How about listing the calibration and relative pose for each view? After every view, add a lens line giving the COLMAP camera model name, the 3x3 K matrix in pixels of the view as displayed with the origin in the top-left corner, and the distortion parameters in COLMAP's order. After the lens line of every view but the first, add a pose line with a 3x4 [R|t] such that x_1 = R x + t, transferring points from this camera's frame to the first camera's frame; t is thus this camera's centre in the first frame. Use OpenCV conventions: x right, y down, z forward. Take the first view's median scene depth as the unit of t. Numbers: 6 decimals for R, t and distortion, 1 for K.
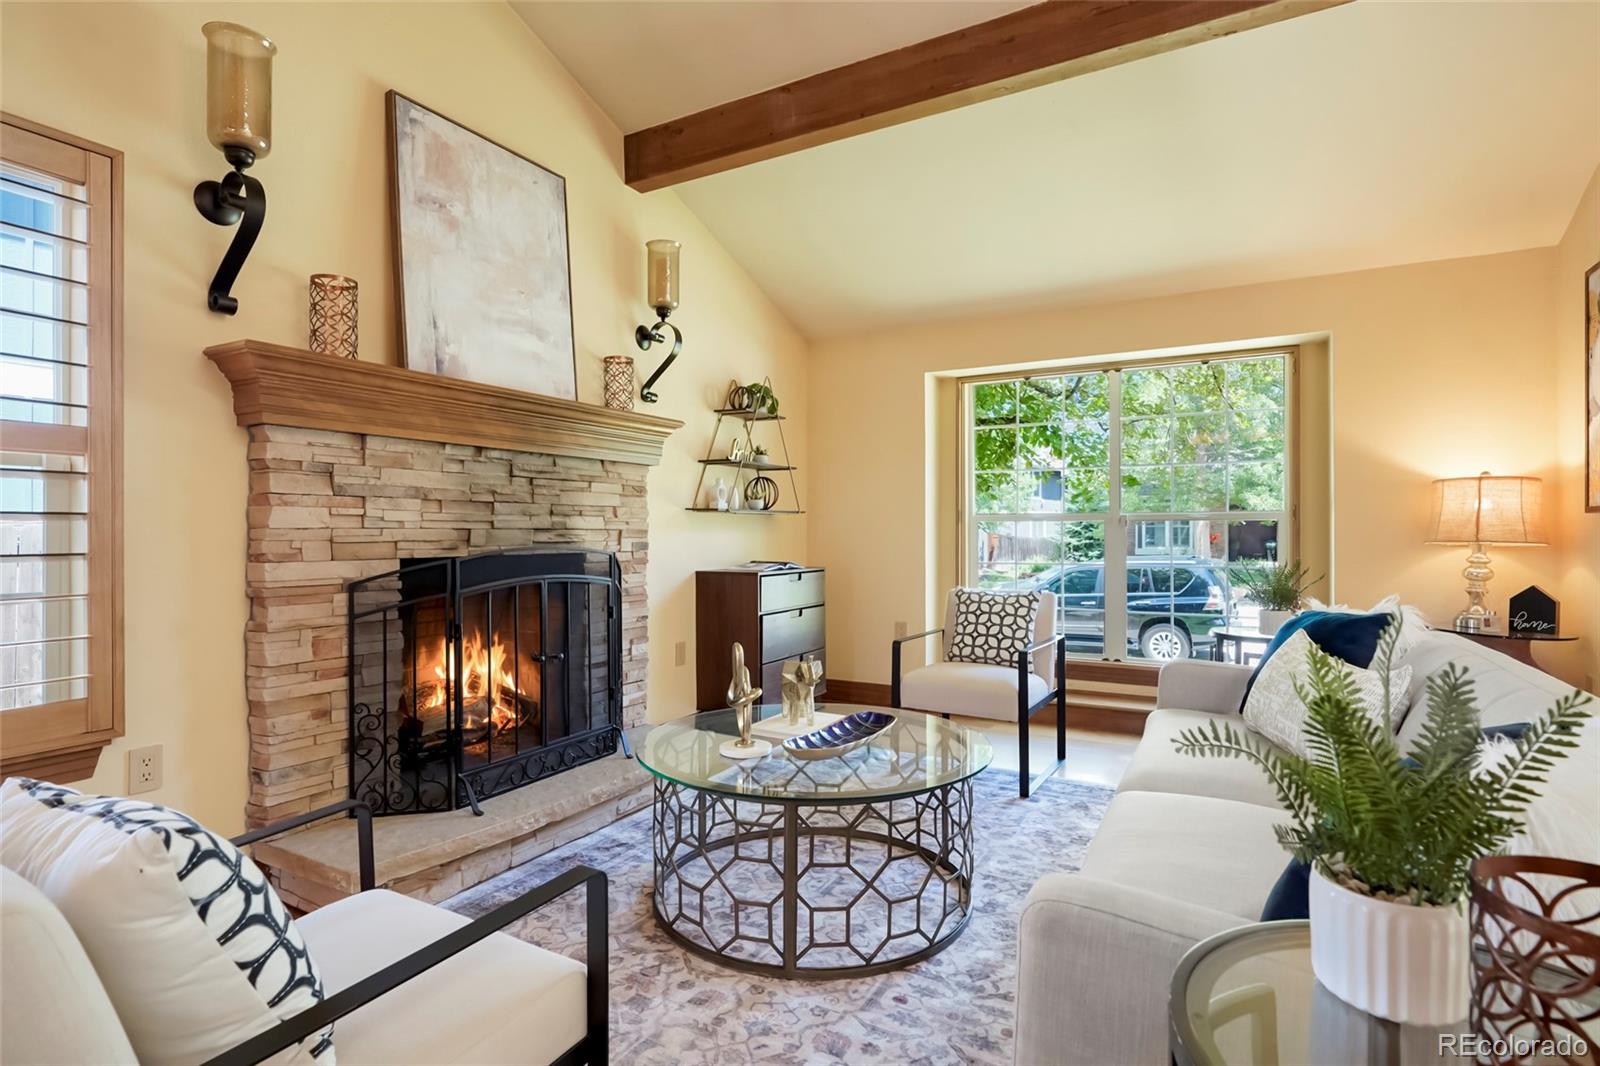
lens RADIAL K [[797.0, 0, 815.0], [0, 797.0, 526.2], [0, 0, 1]] dist [-0.000990, 0.000488]
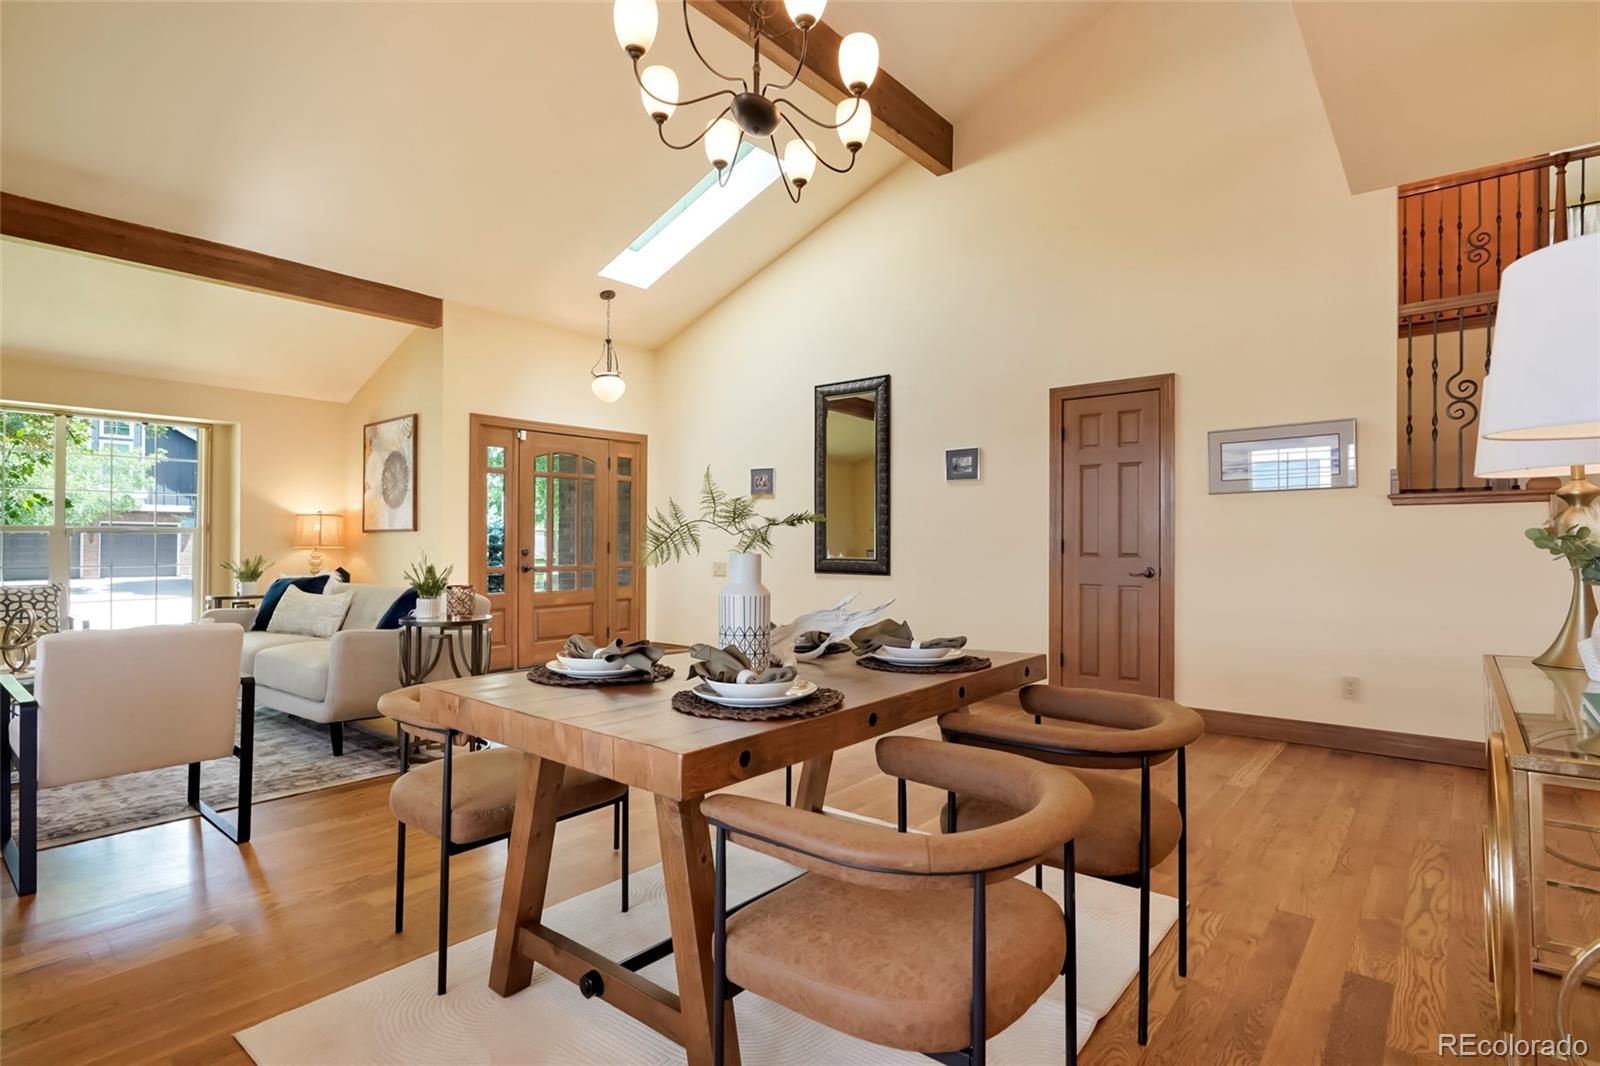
lens RADIAL K [[797.0, 0, 809.0], [0, 797.0, 530.6], [0, 0, 1]] dist [-0.000990, 0.000488]
pose [[0.166562, 0.015120, 0.985915, -1.157134], [-0.012367, 0.999836, -0.013244, -0.010333], [-0.985953, -0.009987, 0.166722, -0.681688]]
